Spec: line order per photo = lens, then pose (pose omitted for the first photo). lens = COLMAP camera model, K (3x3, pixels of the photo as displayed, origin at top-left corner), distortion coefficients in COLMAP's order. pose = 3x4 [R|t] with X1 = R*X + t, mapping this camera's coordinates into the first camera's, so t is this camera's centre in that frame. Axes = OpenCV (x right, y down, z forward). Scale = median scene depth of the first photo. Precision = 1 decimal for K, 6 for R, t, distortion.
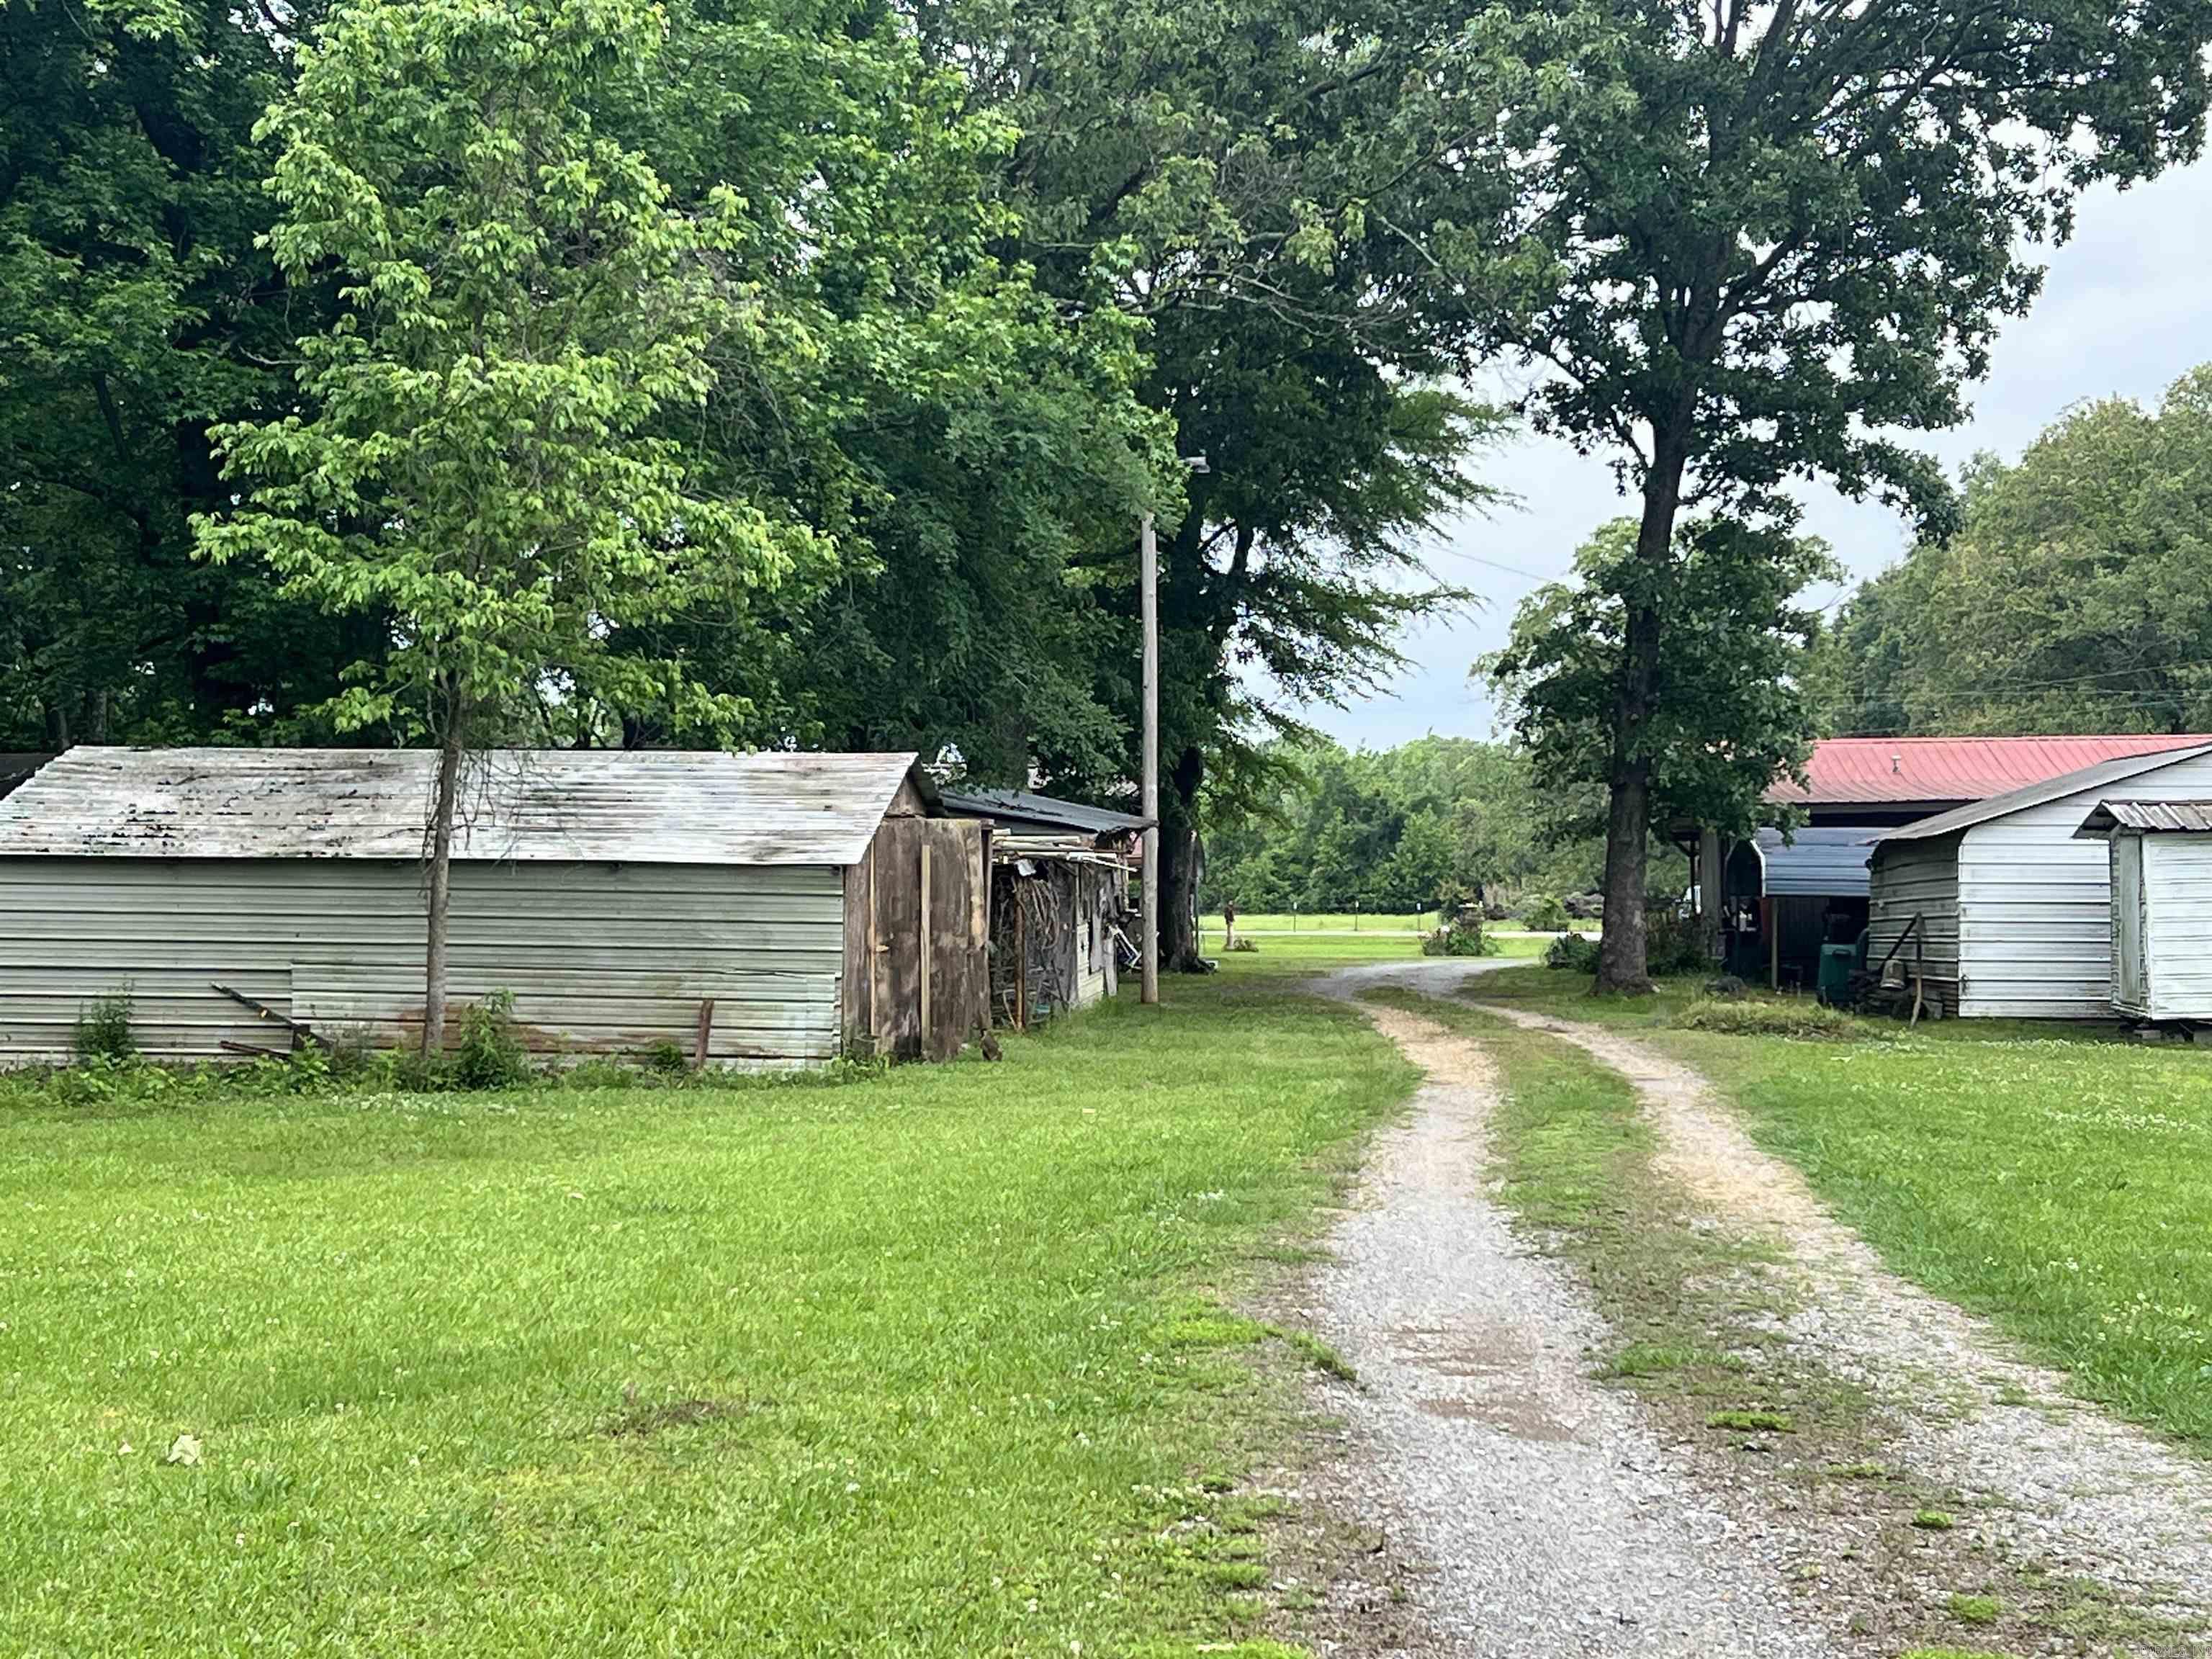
lens RADIAL K [[4014.8, 0, 1106.0], [0, 4014.8, 829.5], [0, 0, 1]] dist [0.200466, -0.202982]
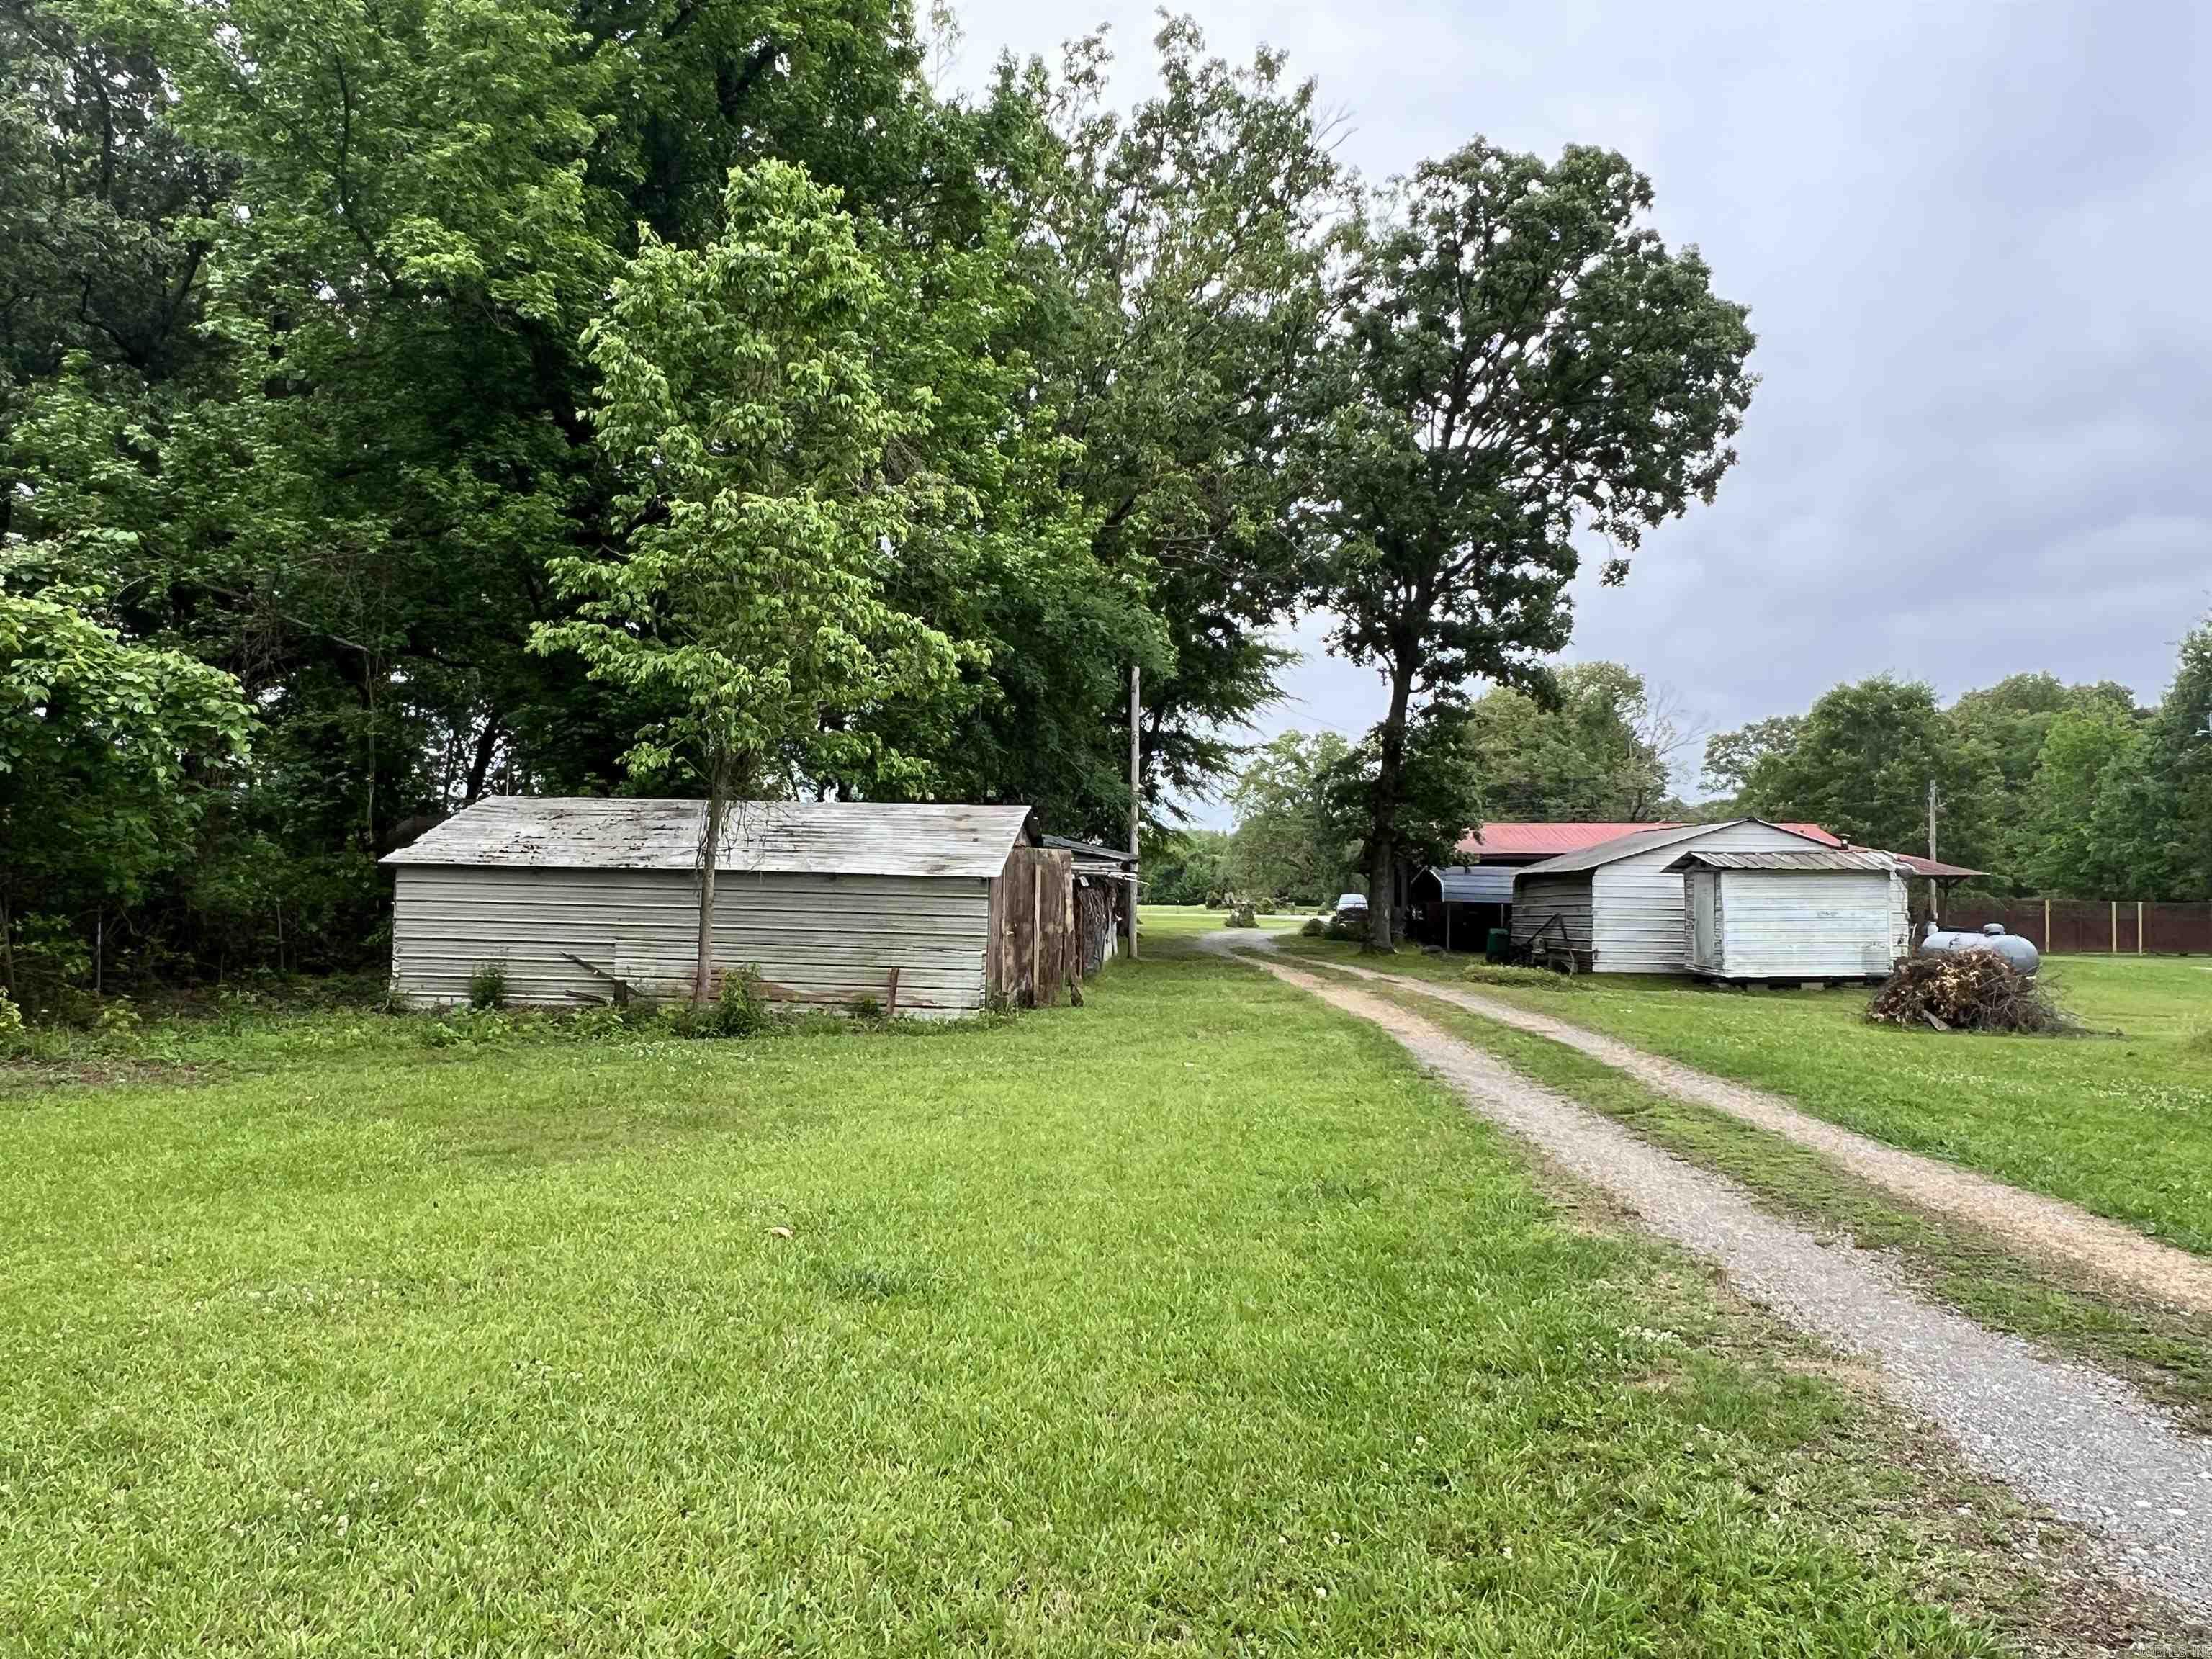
lens RADIAL K [[1601.8, 0, 1110.3], [0, 1601.8, 838.0], [0, 0, 1]] dist [0.003236, 0.000931]
pose [[0.998776, 0.014489, 0.047303, -0.046578], [-0.013580, 0.999718, -0.019475, 0.004879], [-0.047572, 0.018809, 0.998691, 0.391637]]
